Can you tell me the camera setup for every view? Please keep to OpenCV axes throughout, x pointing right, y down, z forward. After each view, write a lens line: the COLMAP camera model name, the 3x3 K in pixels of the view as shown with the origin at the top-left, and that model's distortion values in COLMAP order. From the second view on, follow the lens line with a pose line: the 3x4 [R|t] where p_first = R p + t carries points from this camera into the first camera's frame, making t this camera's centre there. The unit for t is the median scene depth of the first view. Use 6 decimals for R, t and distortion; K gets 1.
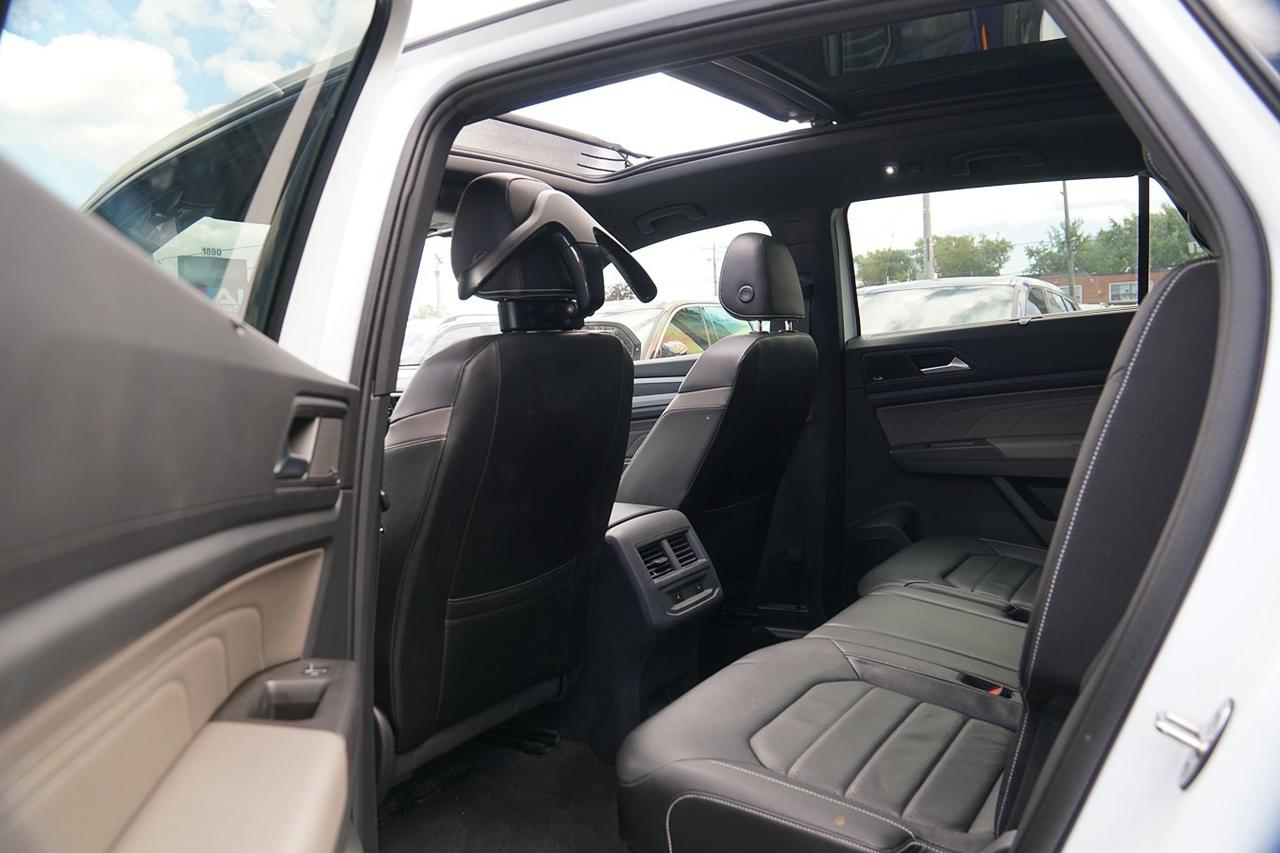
lens RADIAL K [[965.3, 0, 640.0], [0, 965.3, 426.5], [0, 0, 1]] dist [-0.123881, 0.094126]
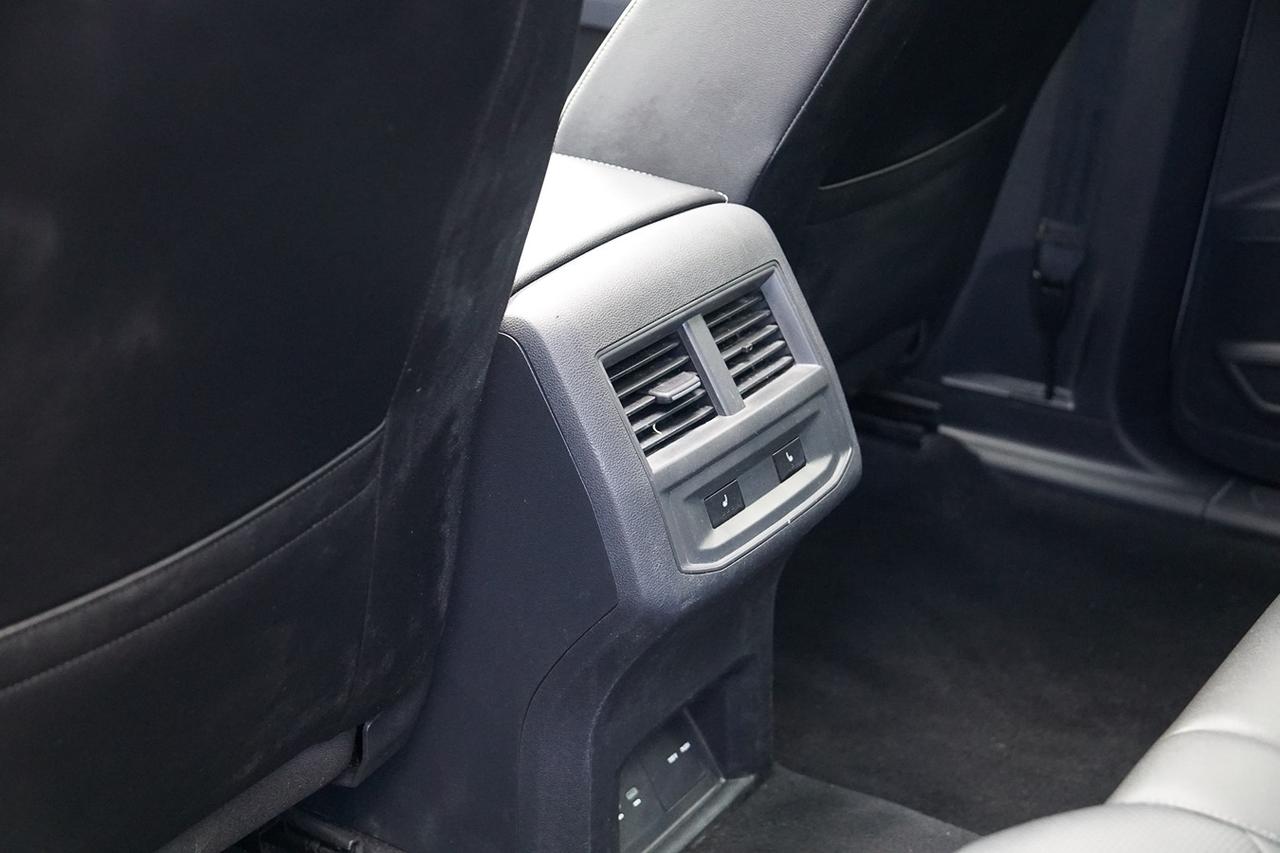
lens RADIAL K [[1868.5, 0, 658.1], [0, 1868.5, 430.2], [0, 0, 1]] dist [0.186893, 0.054767]
pose [[0.998460, 0.055293, -0.004397, 0.018053], [-0.050766, 0.942893, 0.329206, -0.052603], [0.022349, -0.328476, 0.944248, 0.394006]]
